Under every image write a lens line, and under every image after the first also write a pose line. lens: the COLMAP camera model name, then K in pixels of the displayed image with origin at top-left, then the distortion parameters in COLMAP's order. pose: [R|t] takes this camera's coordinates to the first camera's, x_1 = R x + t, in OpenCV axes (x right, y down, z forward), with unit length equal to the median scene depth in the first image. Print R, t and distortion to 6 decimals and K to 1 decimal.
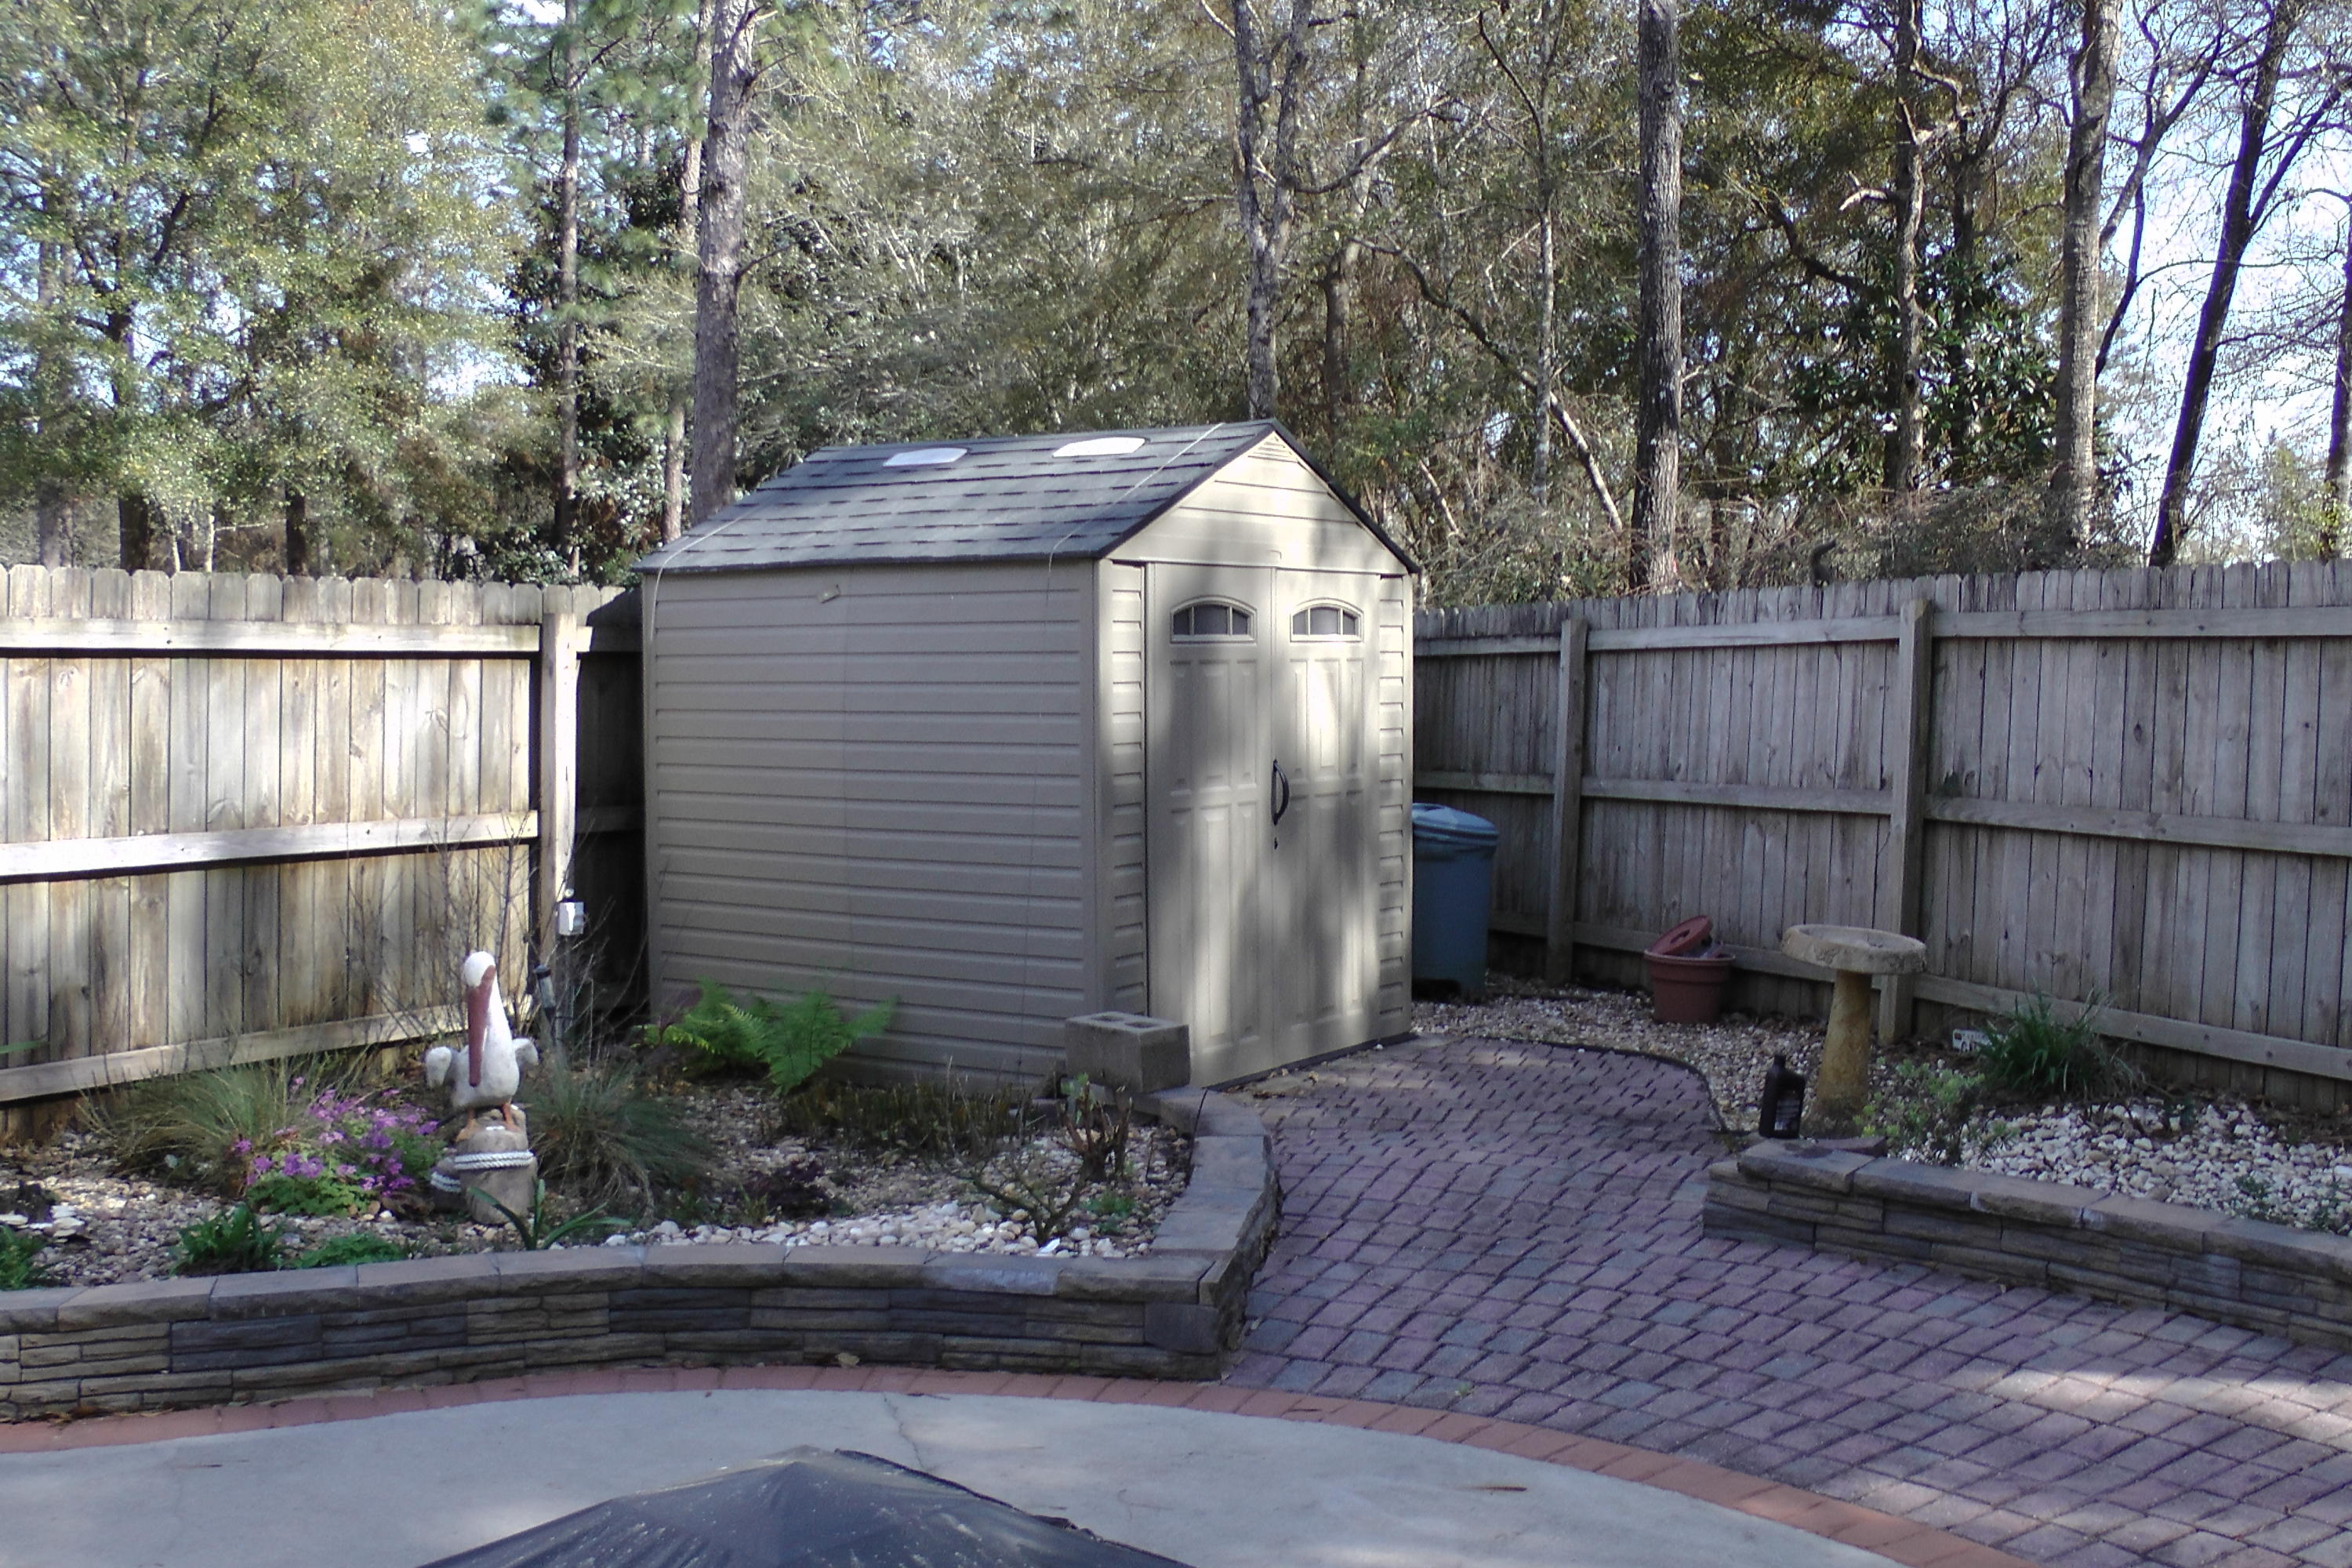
lens RADIAL K [[2438.4, 0, 1265.9], [0, 2438.4, 872.8], [0, 0, 1]] dist [-0.090813, 0.000000]
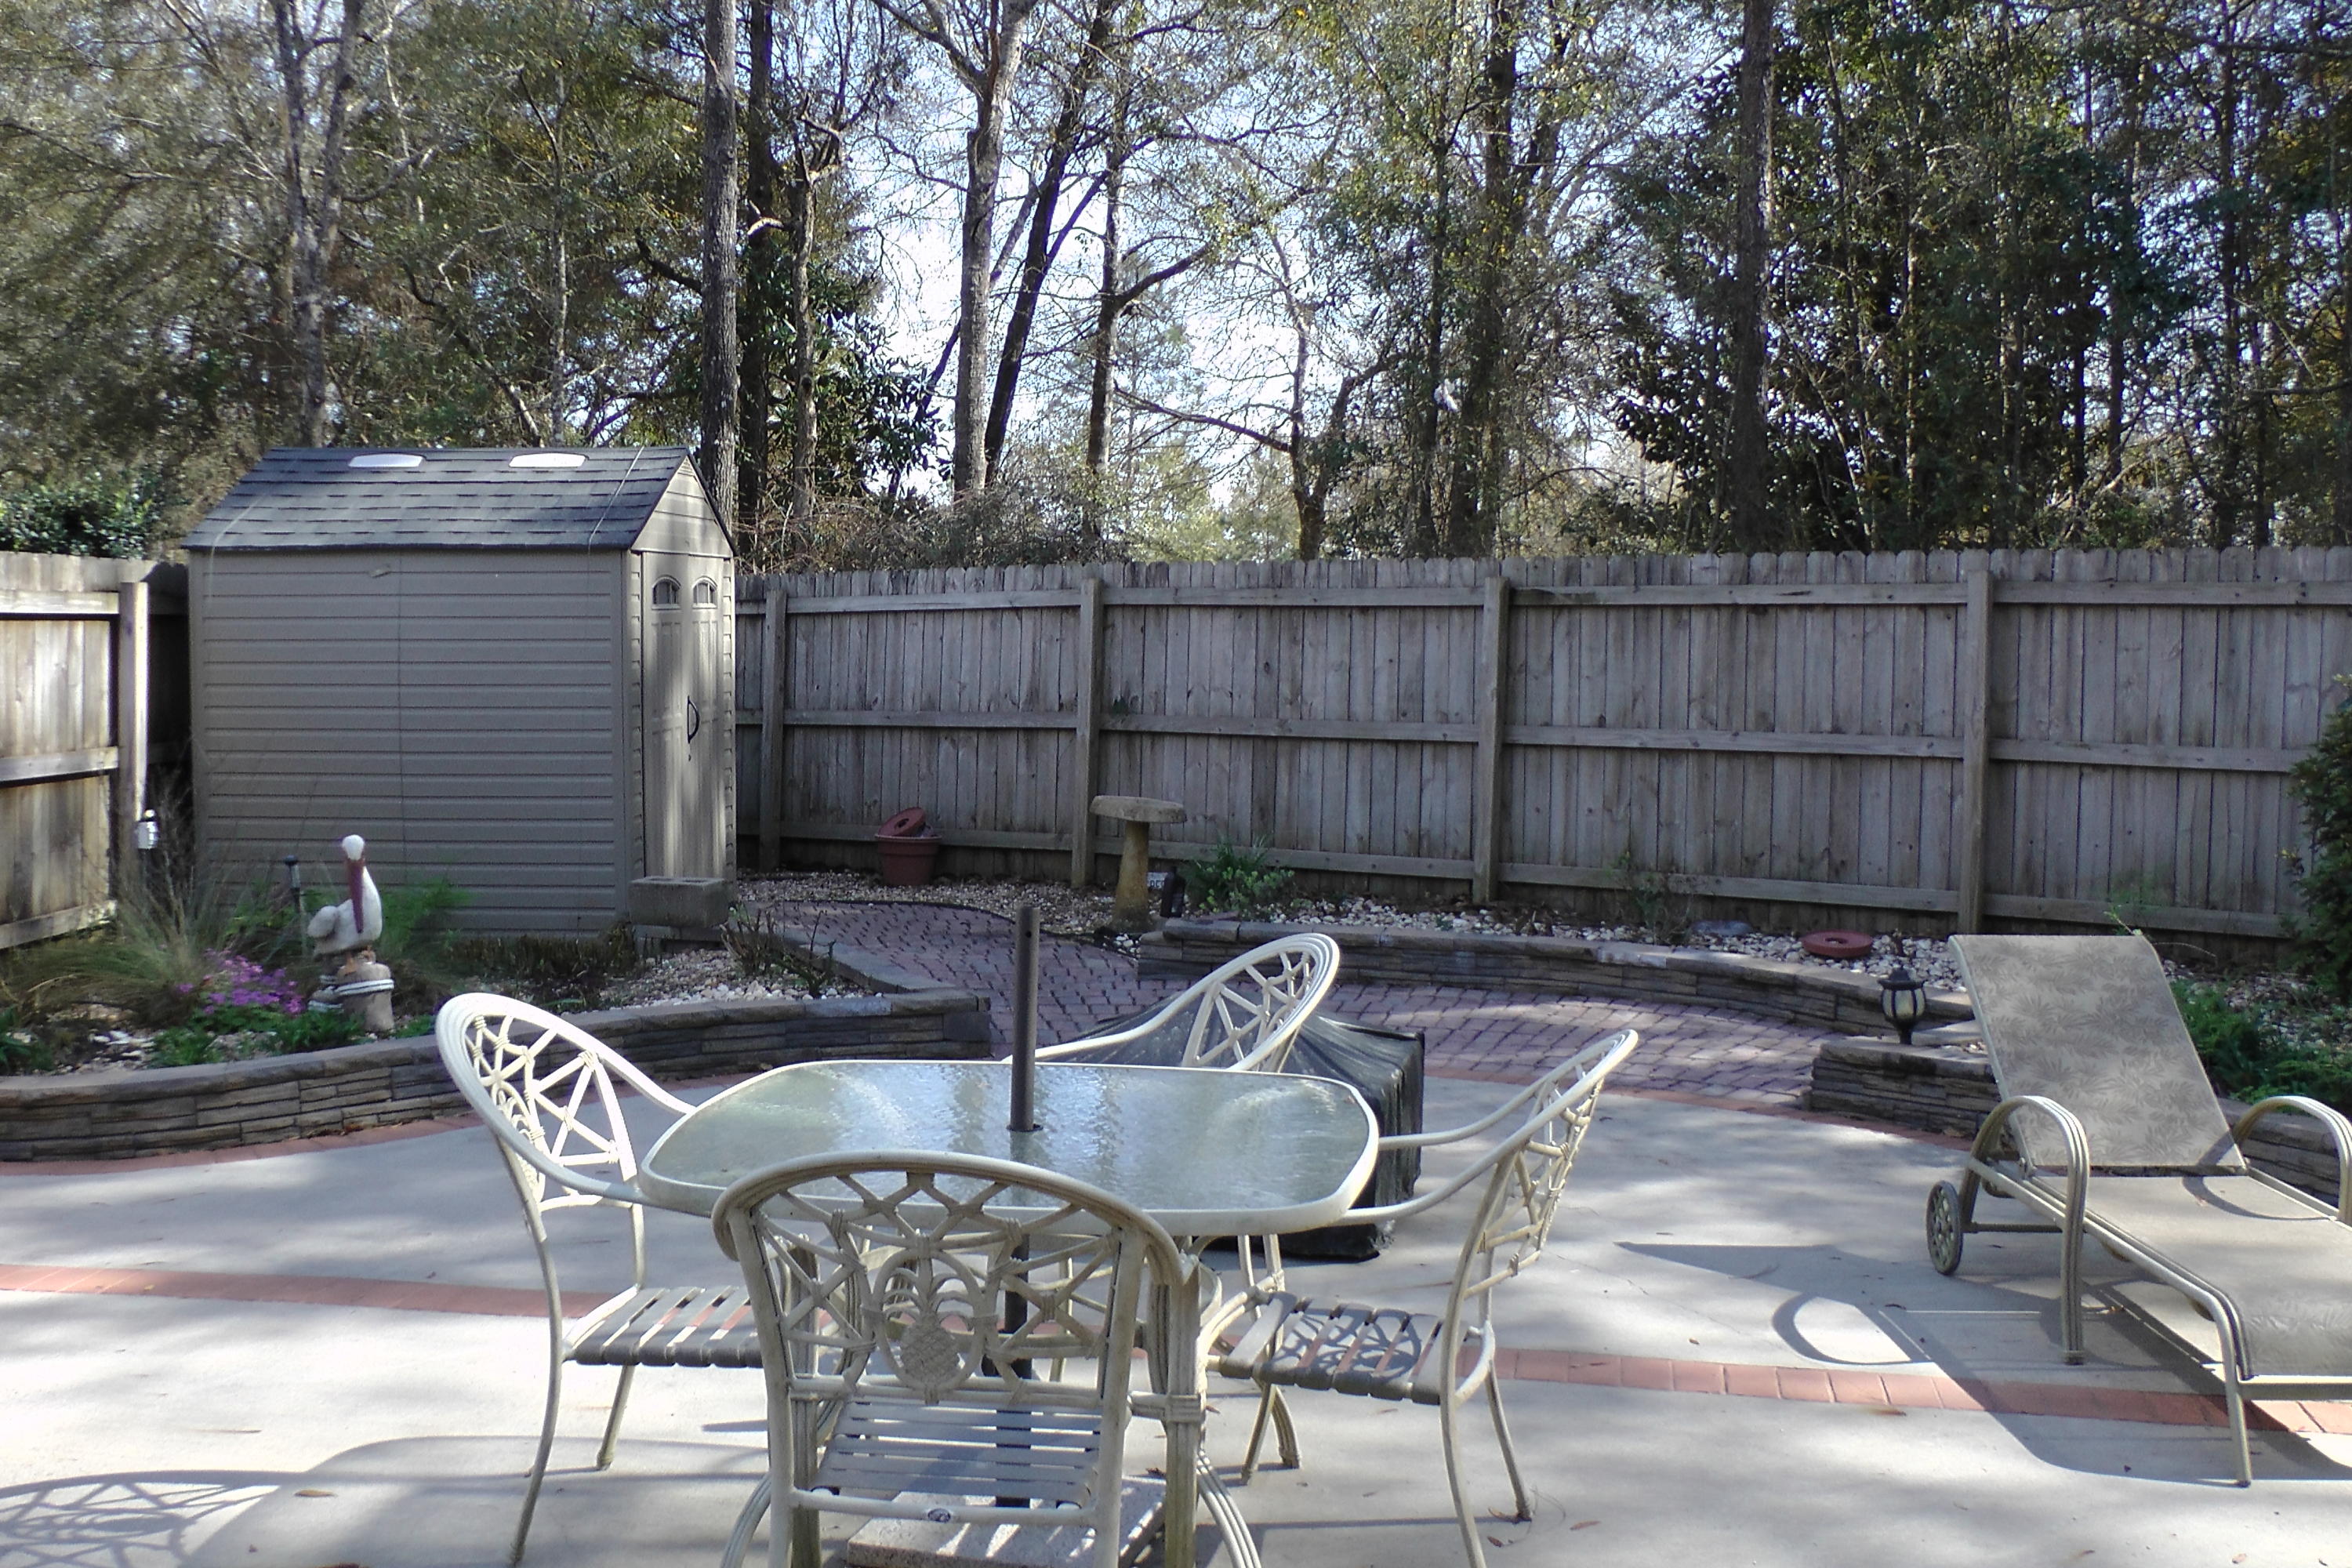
lens RADIAL K [[2438.4, 0, 1173.5], [0, 2438.4, 778.0], [0, 0, 1]] dist [-0.090813, 0.000000]
pose [[0.871230, -0.029583, 0.489982, -0.420087], [0.039724, 0.999158, -0.010307, 0.024064], [-0.489264, 0.028444, 0.871672, -0.304002]]
